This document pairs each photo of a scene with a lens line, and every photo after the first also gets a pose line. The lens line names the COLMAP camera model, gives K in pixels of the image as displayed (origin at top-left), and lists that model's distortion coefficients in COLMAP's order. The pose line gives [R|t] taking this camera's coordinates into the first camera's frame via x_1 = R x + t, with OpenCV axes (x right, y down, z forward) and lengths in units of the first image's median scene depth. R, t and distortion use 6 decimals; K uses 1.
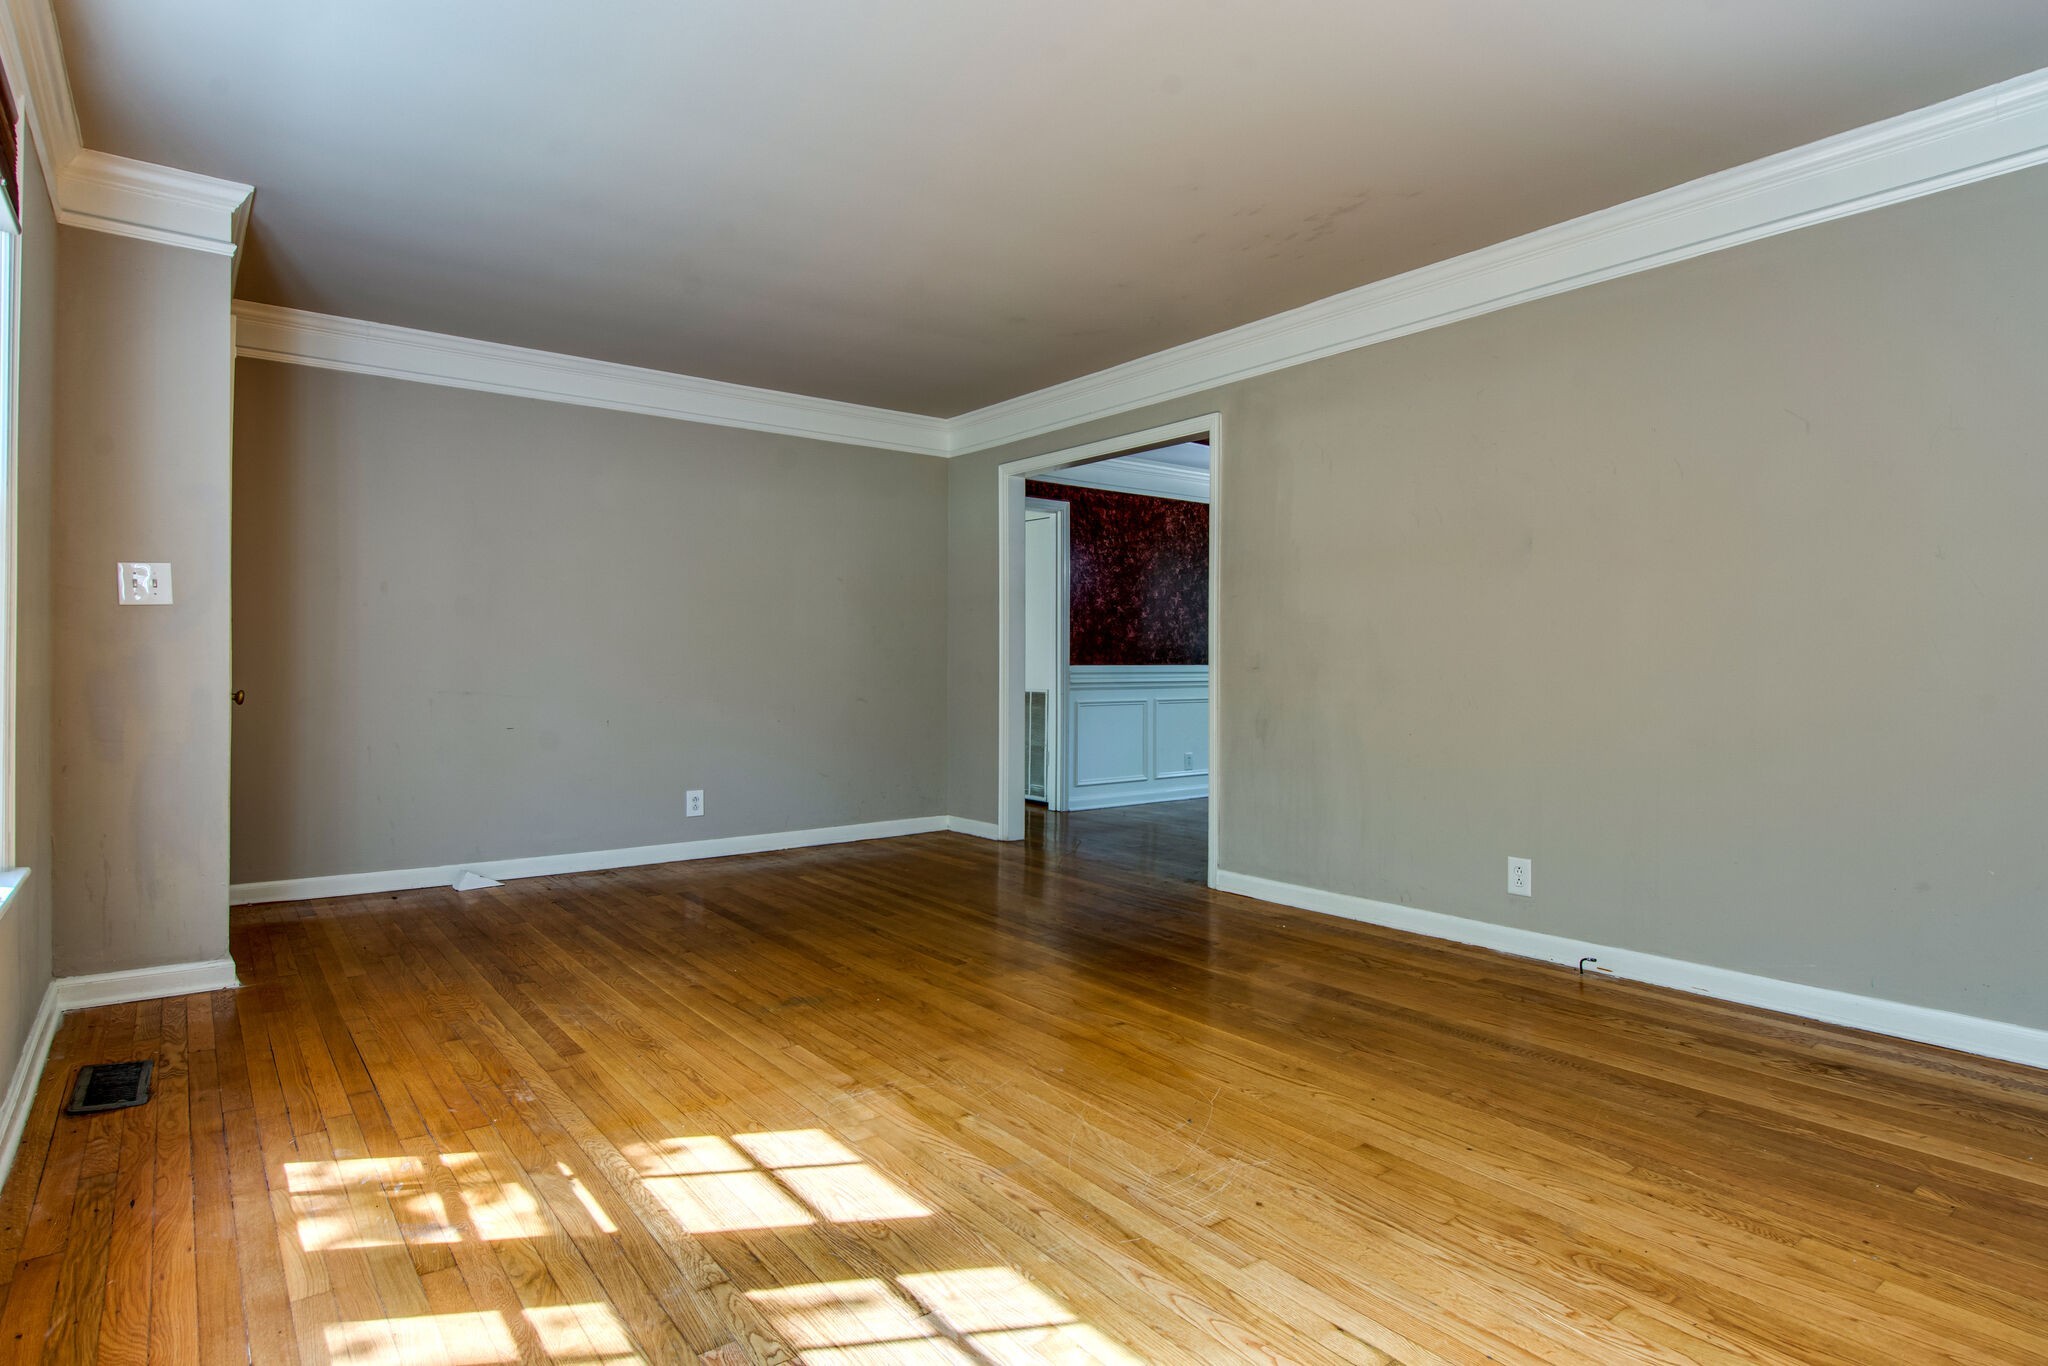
lens RADIAL K [[1089.8, 0, 1035.3], [0, 1089.8, 674.9], [0, 0, 1]] dist [0.012691, -0.006113]
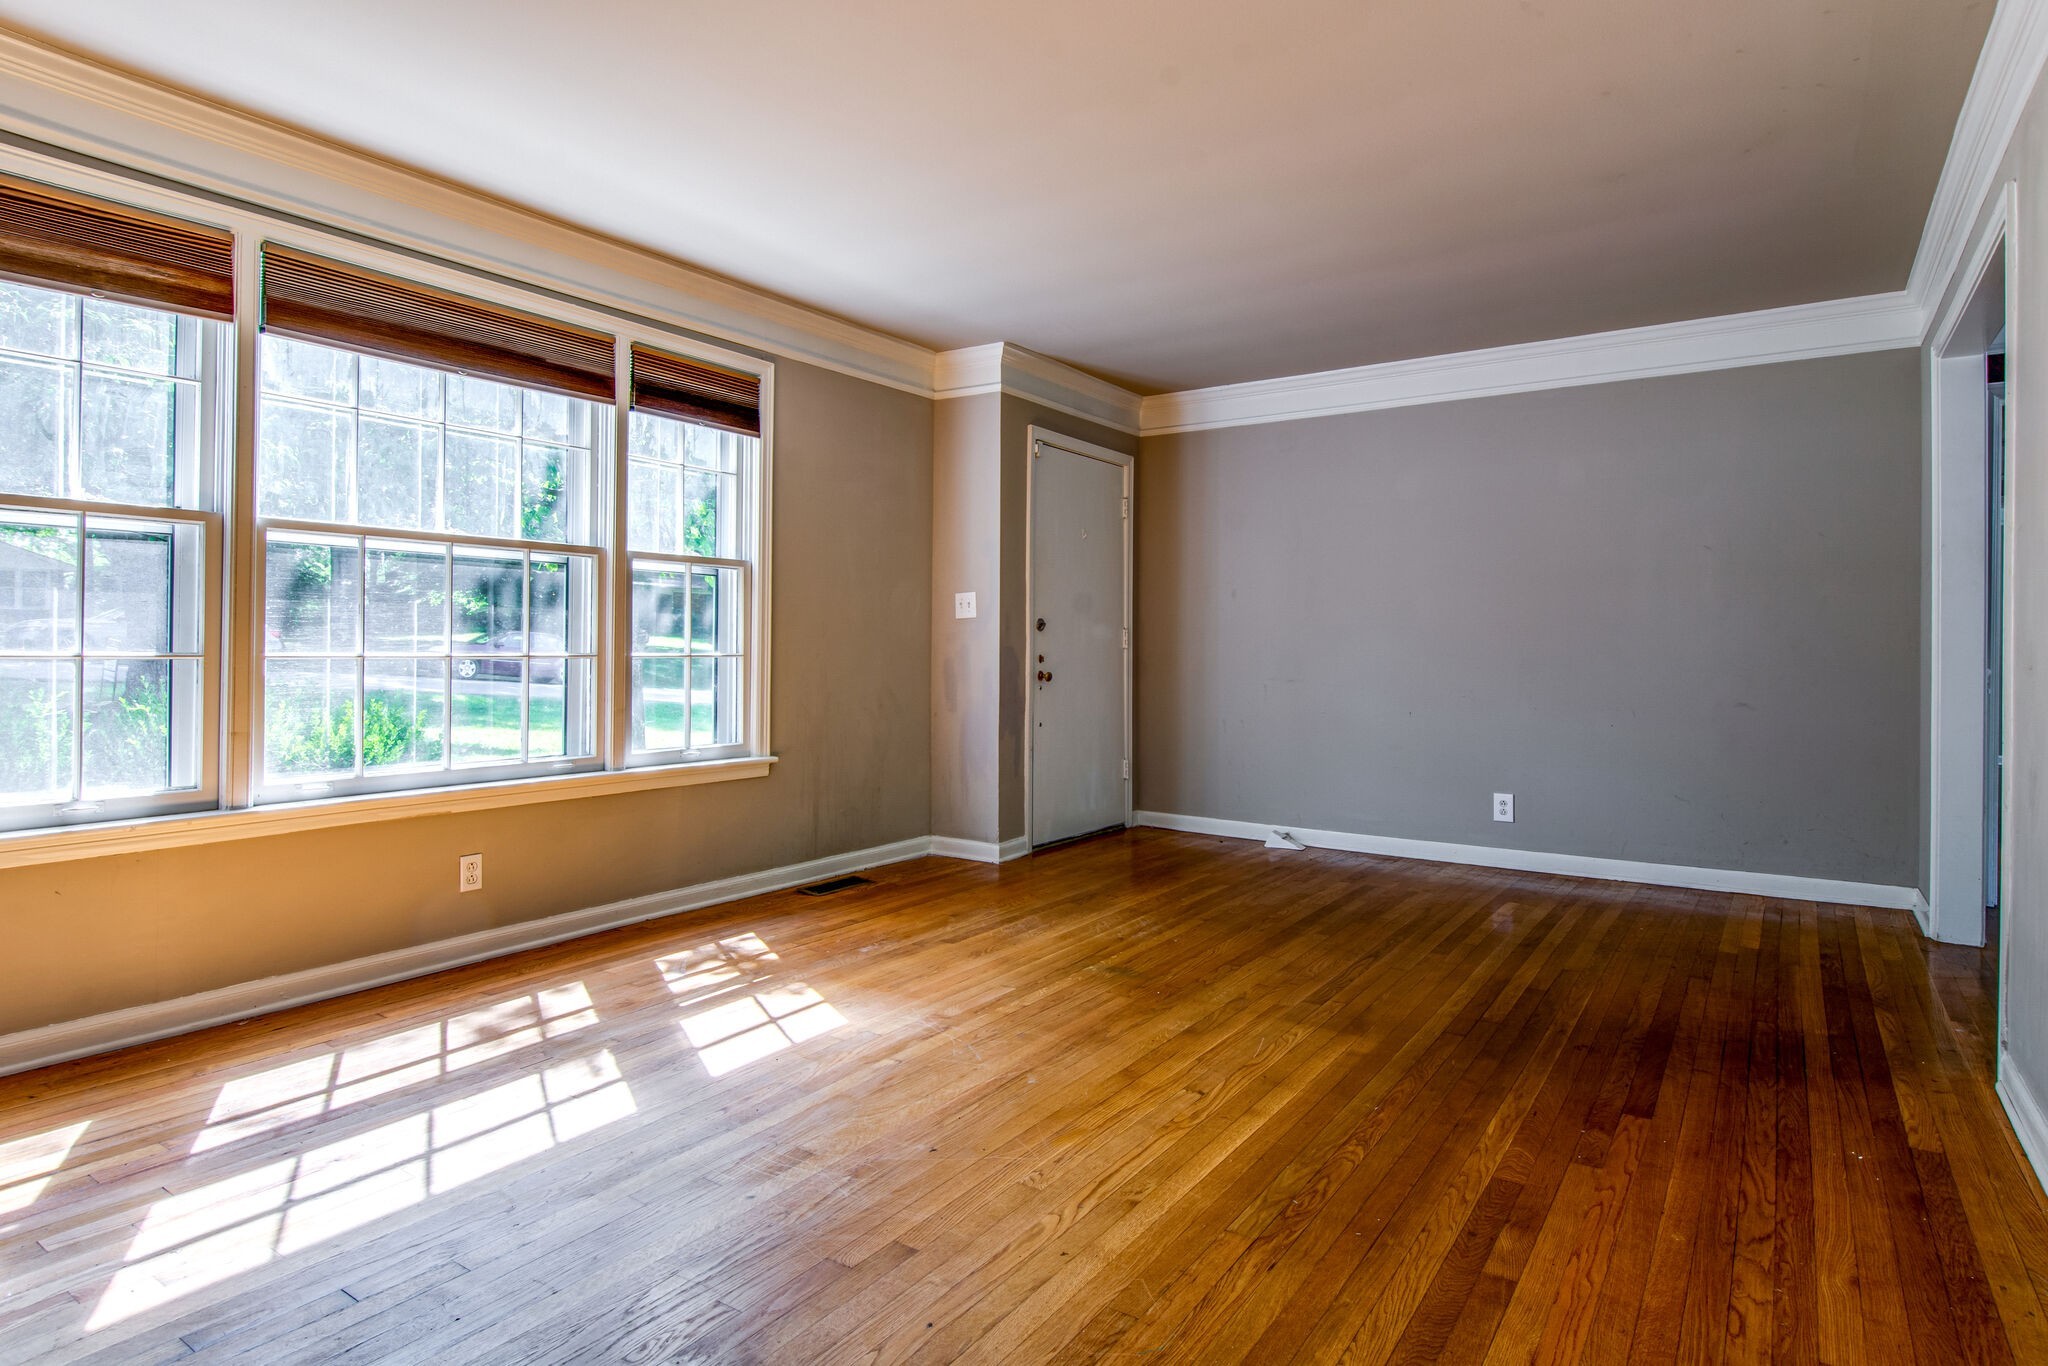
lens RADIAL K [[1089.8, 0, 1037.7], [0, 1089.8, 672.6], [0, 0, 1]] dist [0.012691, -0.006113]
pose [[0.315710, 0.016963, -0.948704, 0.872149], [-0.013235, 0.999822, 0.013473, -0.007433], [0.948763, 0.008303, 0.315878, 0.662205]]
